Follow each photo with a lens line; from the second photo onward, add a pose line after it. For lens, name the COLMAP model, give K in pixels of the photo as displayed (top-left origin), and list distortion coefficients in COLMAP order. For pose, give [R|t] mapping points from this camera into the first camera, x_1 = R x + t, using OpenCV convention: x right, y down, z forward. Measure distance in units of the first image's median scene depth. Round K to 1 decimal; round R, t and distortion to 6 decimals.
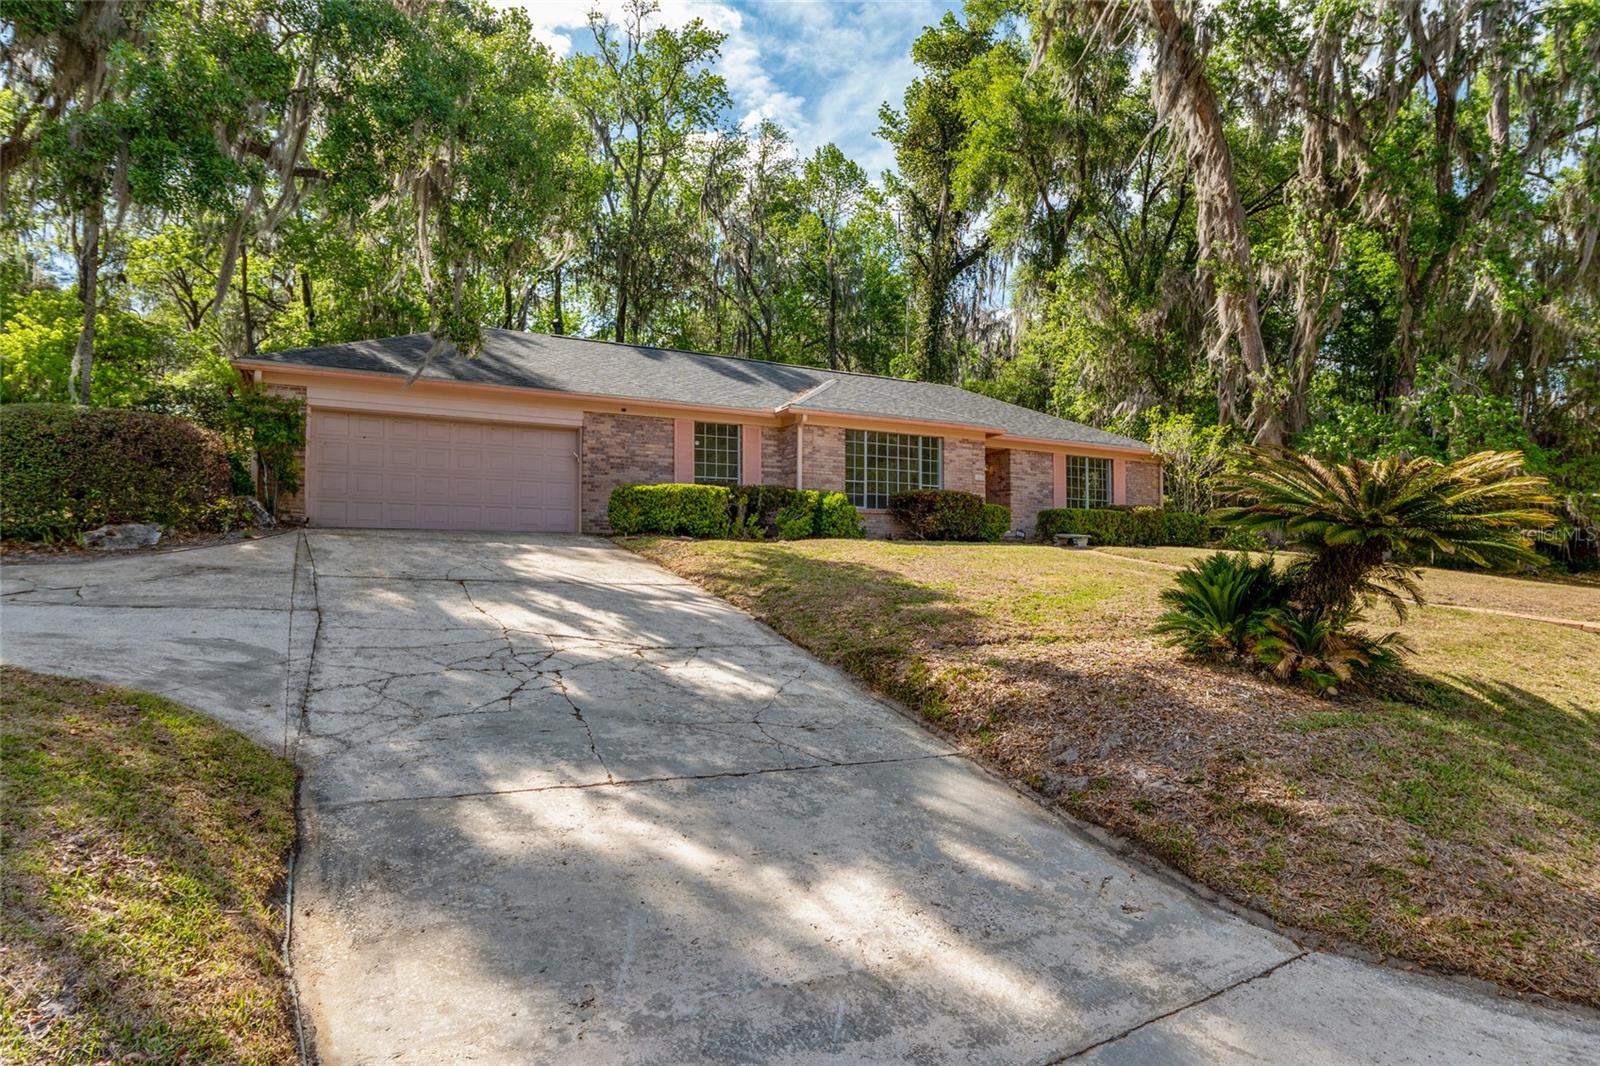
lens RADIAL K [[915.7, 0, 798.1], [0, 915.7, 545.5], [0, 0, 1]] dist [-0.042446, 0.002926]
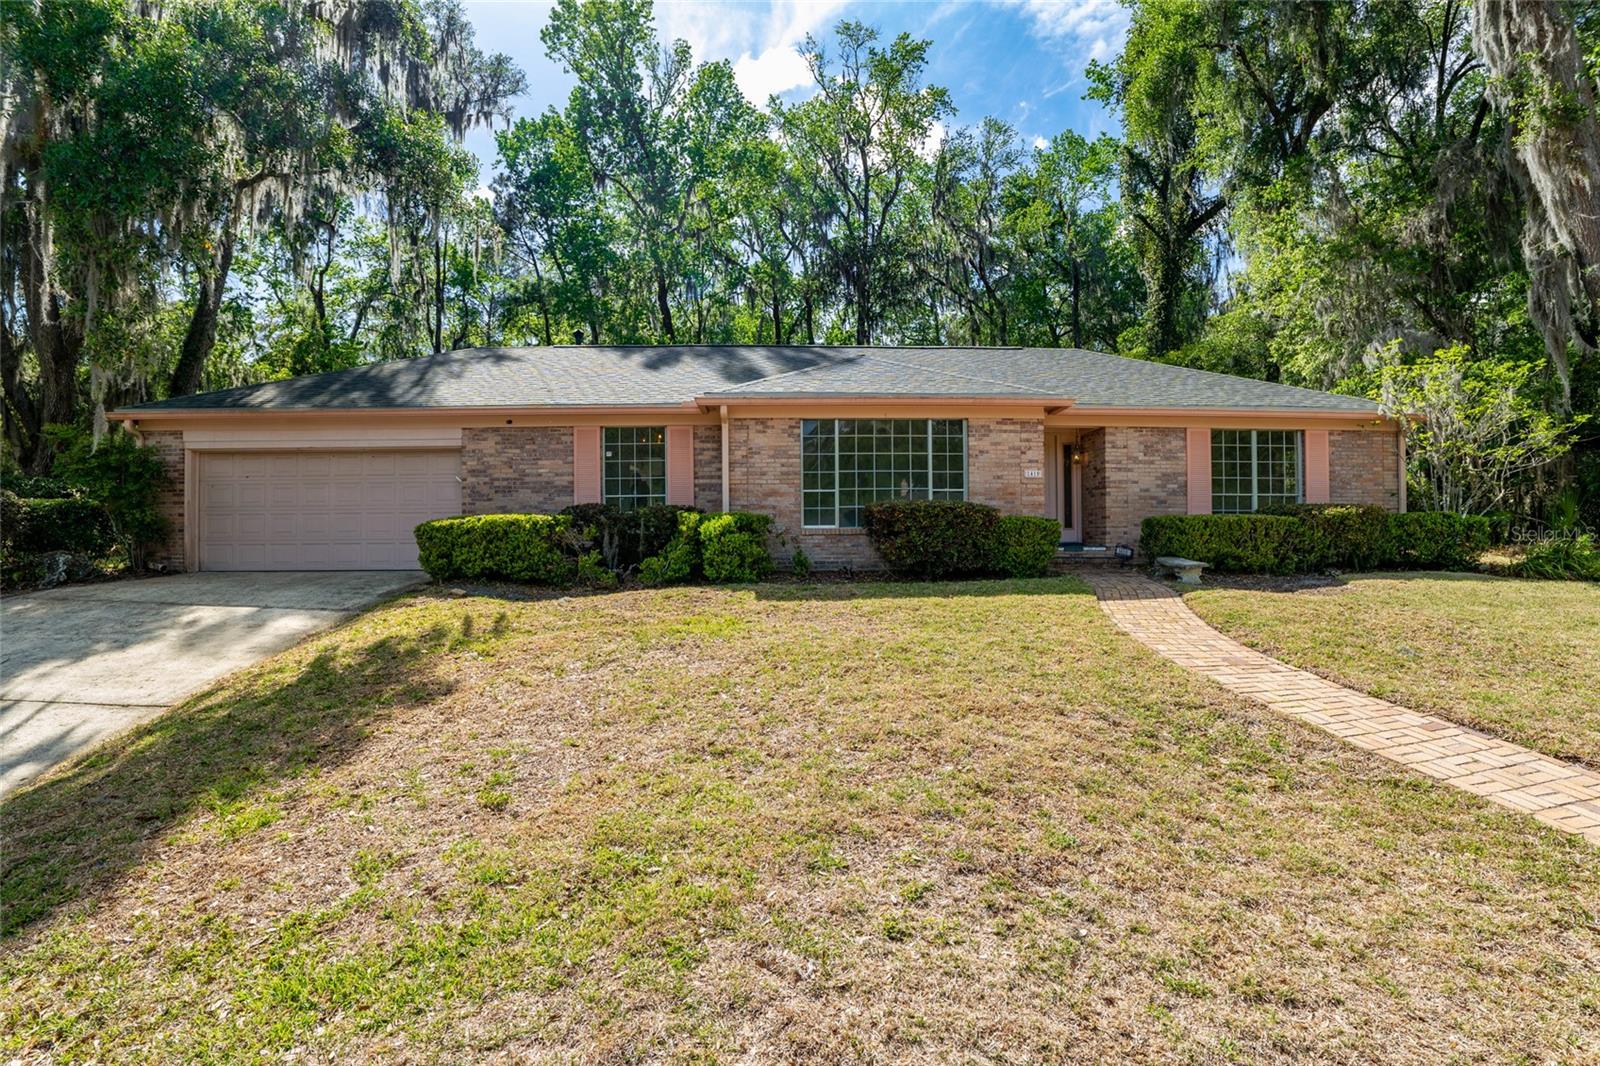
lens RADIAL K [[703.9, 0, 791.5], [0, 703.9, 547.7], [0, 0, 1]] dist [-0.055413, 0.005035]
pose [[0.891824, -0.004639, -0.452360, 0.281625], [0.023077, 0.999112, 0.035250, -0.043404], [0.451794, -0.041876, 0.891139, 0.471722]]
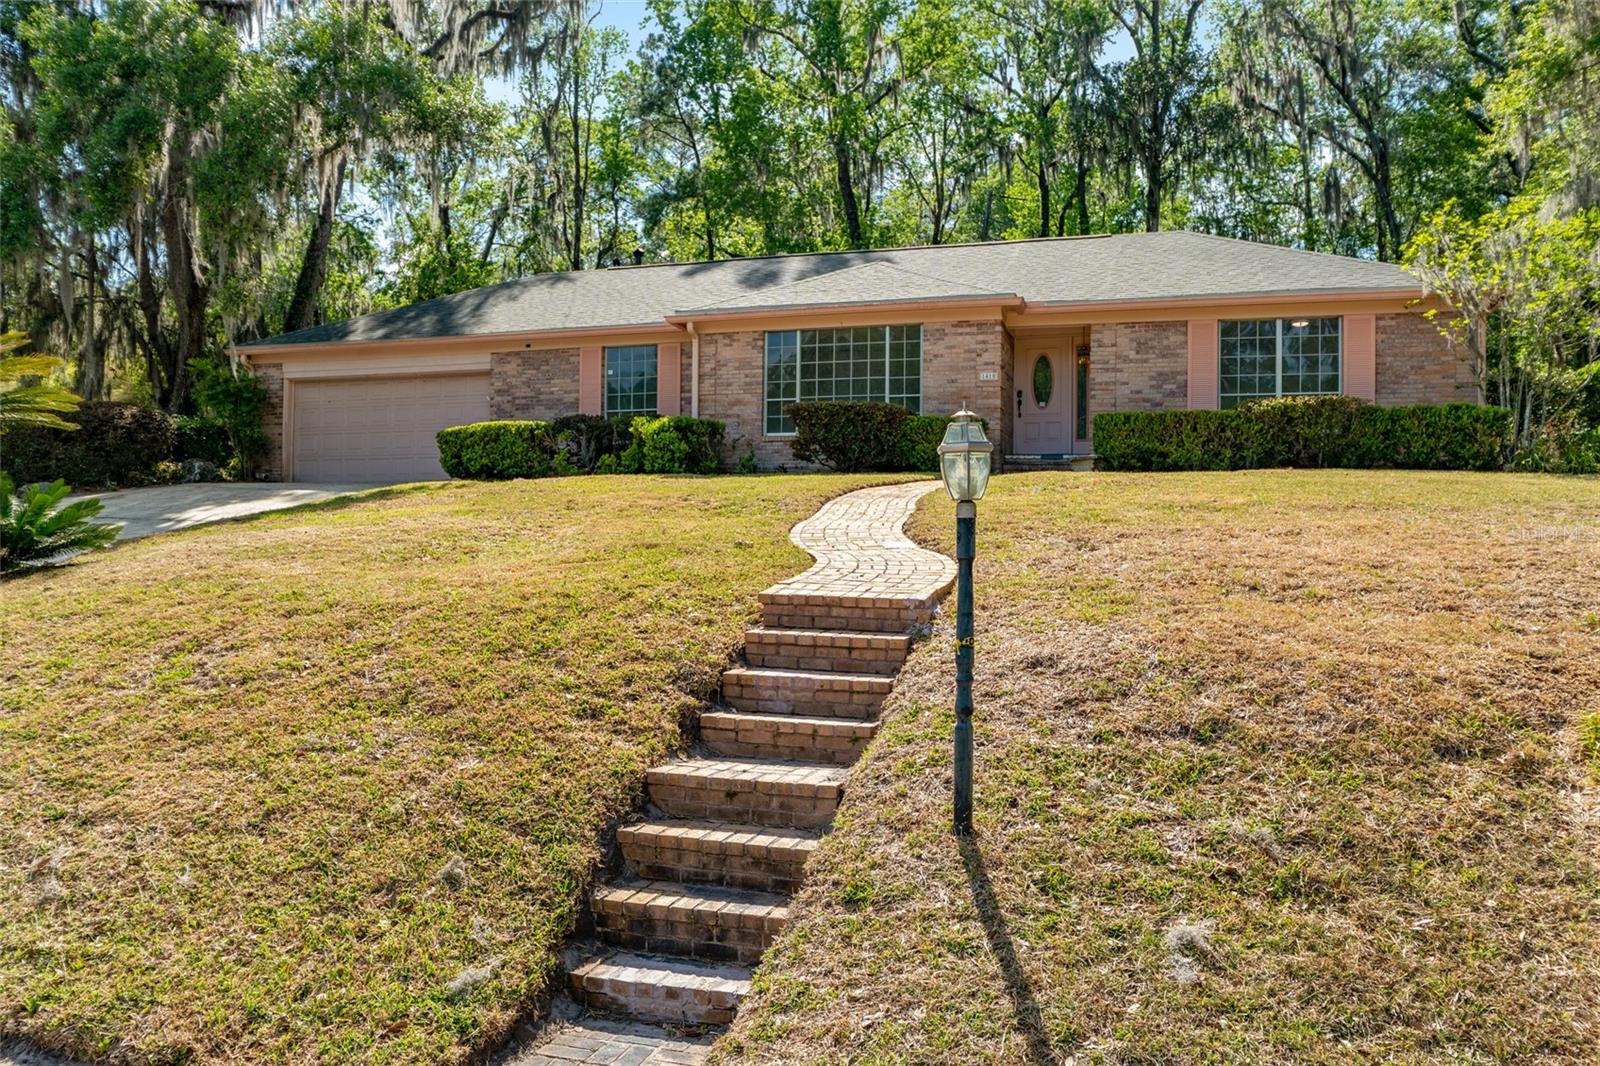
lens RADIAL K [[1189.9, 0, 791.3], [0, 1189.9, 565.0], [0, 0, 1]] dist [-0.054007, 0.010246]
pose [[0.681444, 0.012530, -0.731763, 0.750589], [0.011763, 0.999537, 0.028069, 0.036571], [0.731775, -0.027735, 0.680981, 0.324014]]
